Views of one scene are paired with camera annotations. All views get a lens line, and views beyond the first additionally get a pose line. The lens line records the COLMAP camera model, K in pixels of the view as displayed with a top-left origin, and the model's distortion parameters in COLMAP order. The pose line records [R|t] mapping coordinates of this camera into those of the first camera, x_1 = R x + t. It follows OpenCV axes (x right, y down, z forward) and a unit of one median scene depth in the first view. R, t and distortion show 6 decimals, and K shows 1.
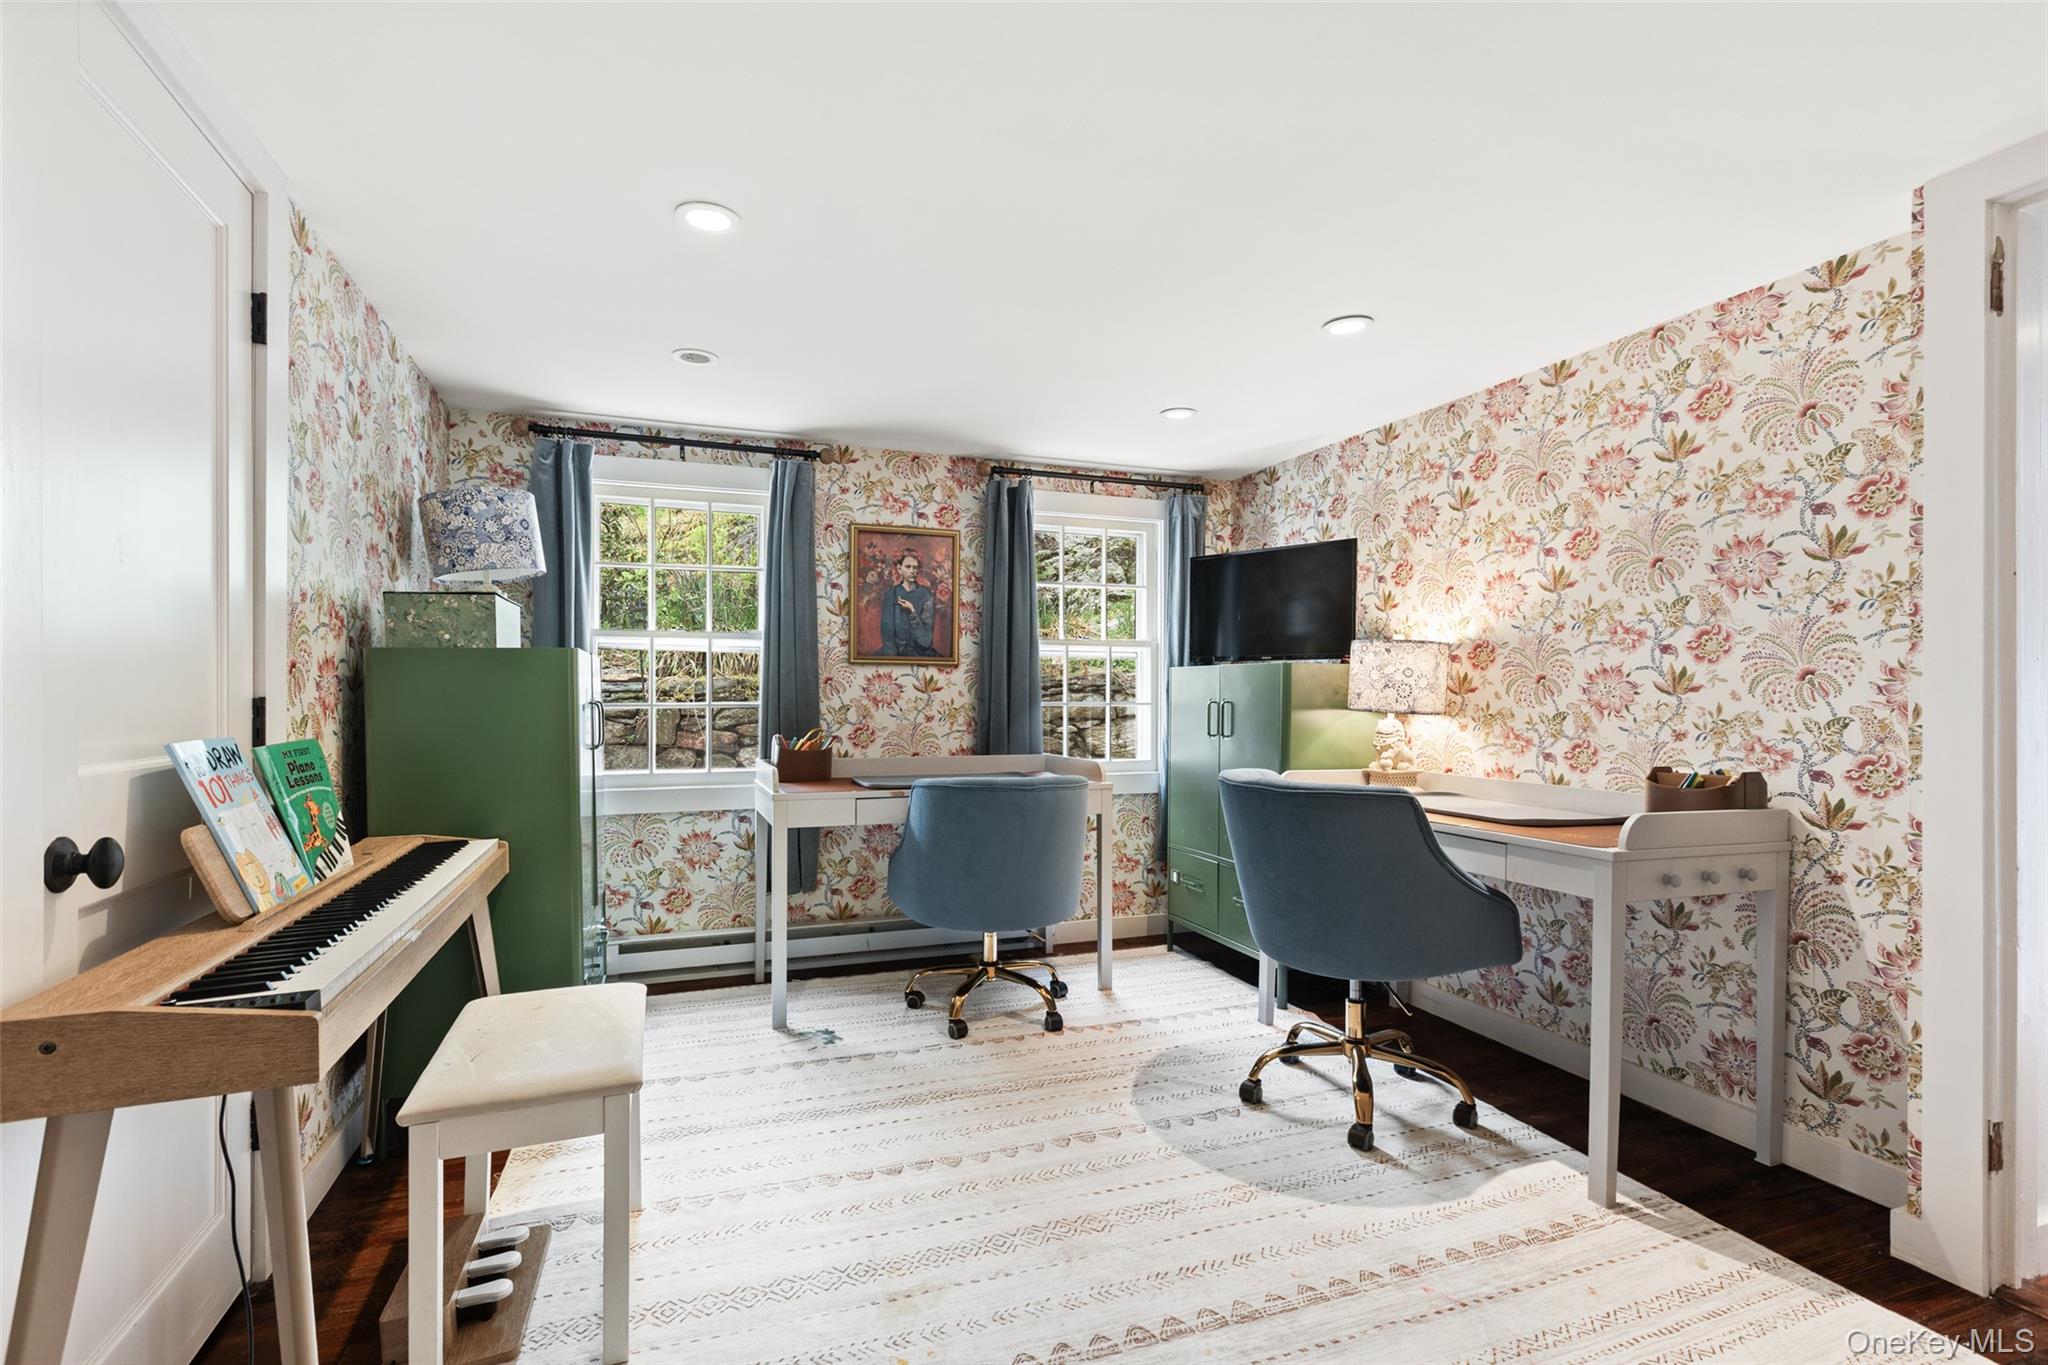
lens RADIAL K [[934.3, 0, 1018.3], [0, 934.3, 687.7], [0, 0, 1]] dist [-0.003051, 0.000204]
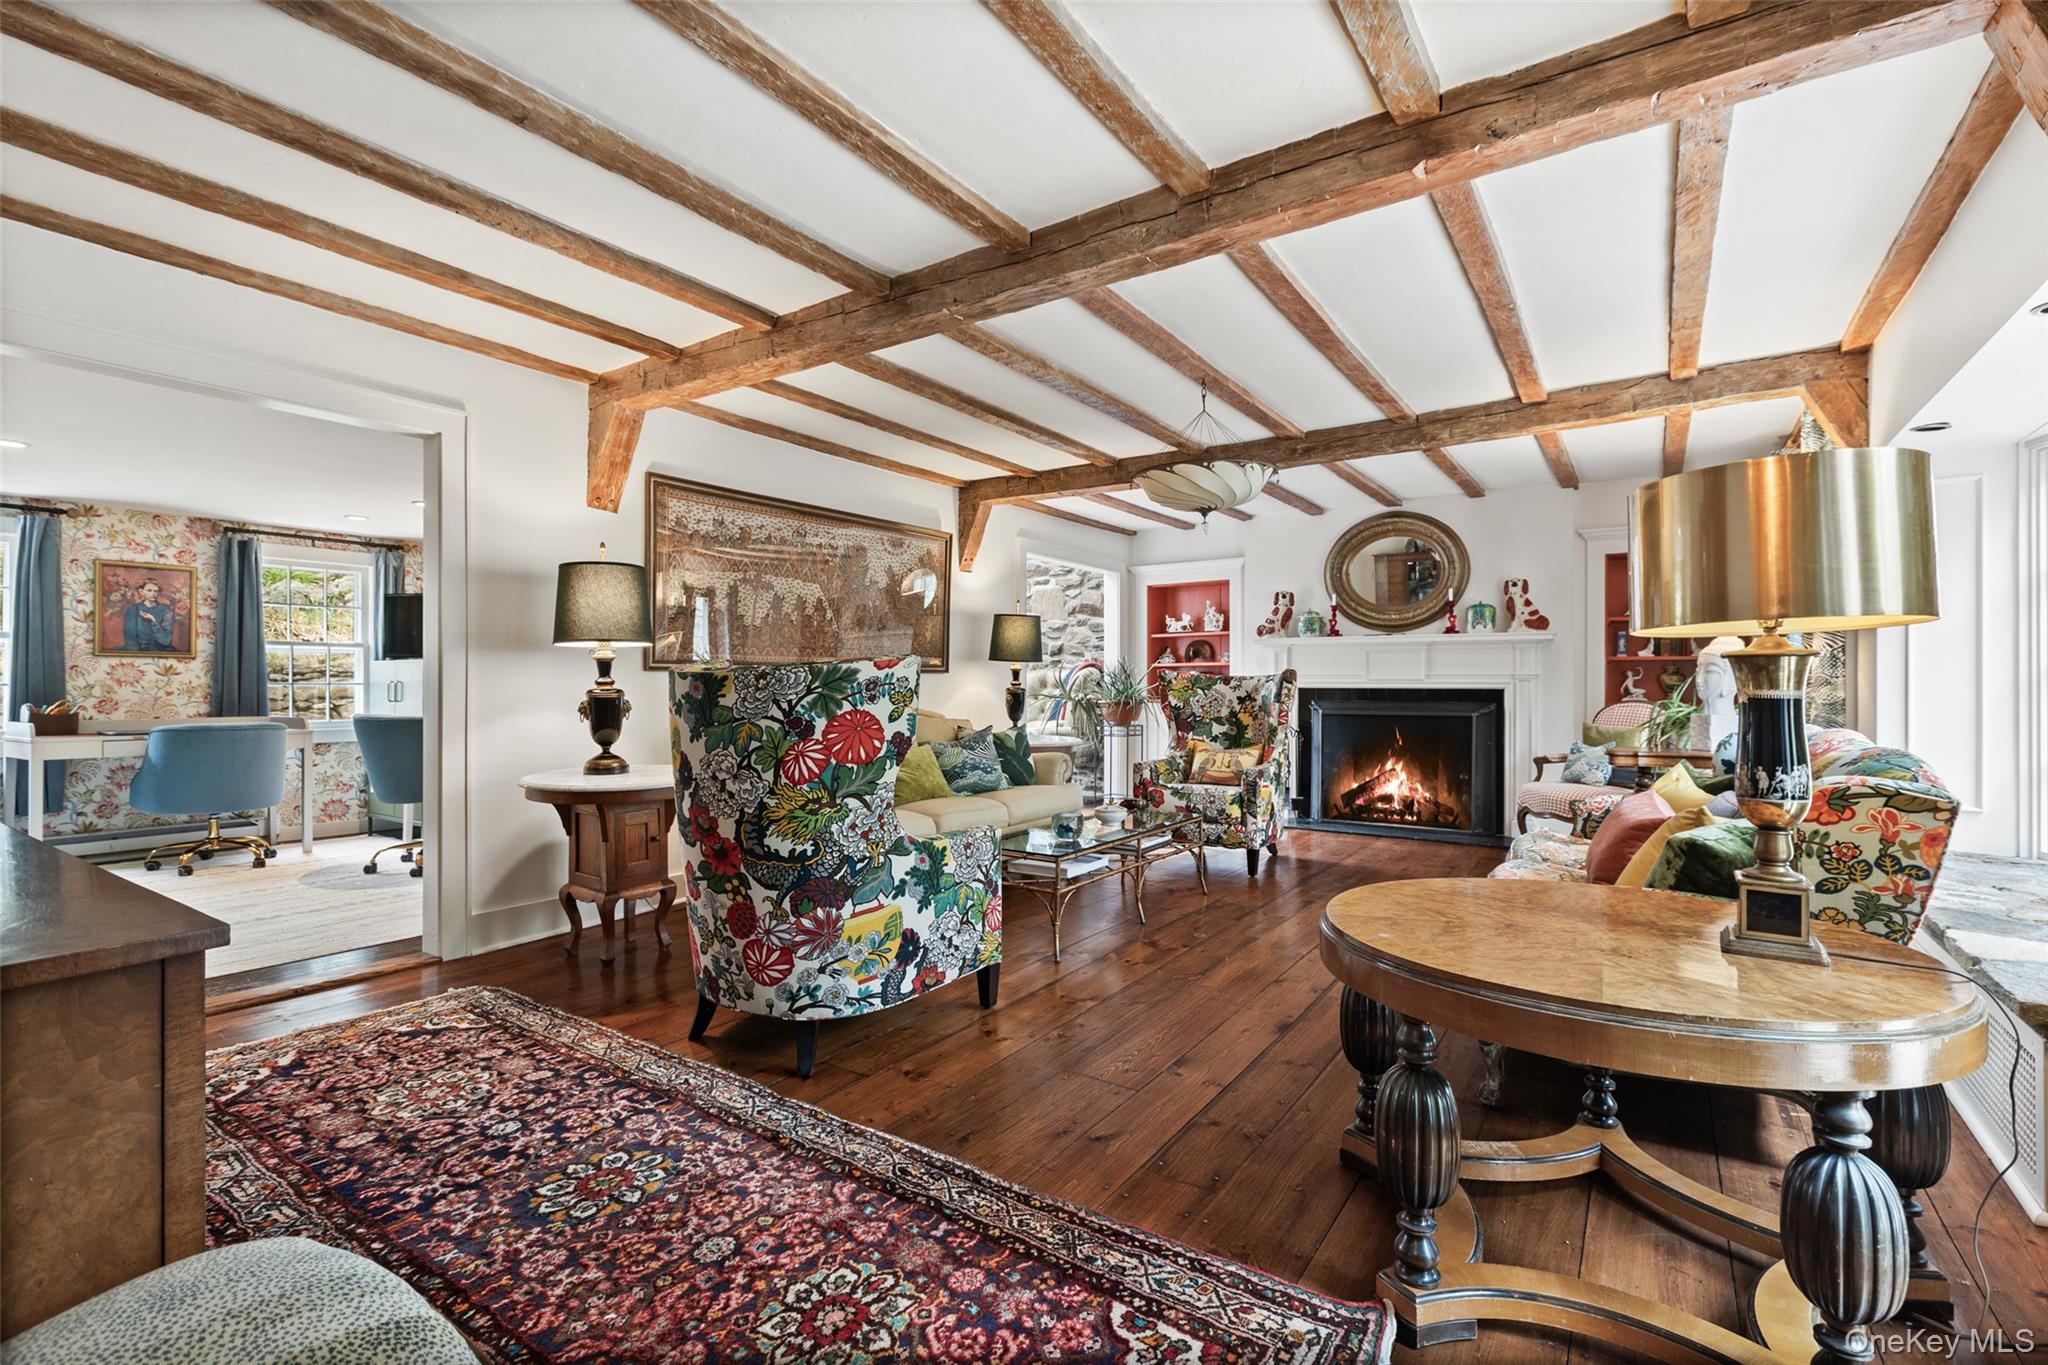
lens RADIAL K [[934.3, 0, 1032.9], [0, 934.3, 679.2], [0, 0, 1]] dist [-0.003051, 0.000204]
pose [[0.811652, 0.000507, 0.584141, 0.155534], [-0.001831, 0.999997, 0.001676, 0.005496], [-0.584138, -0.002429, 0.811651, -1.013004]]
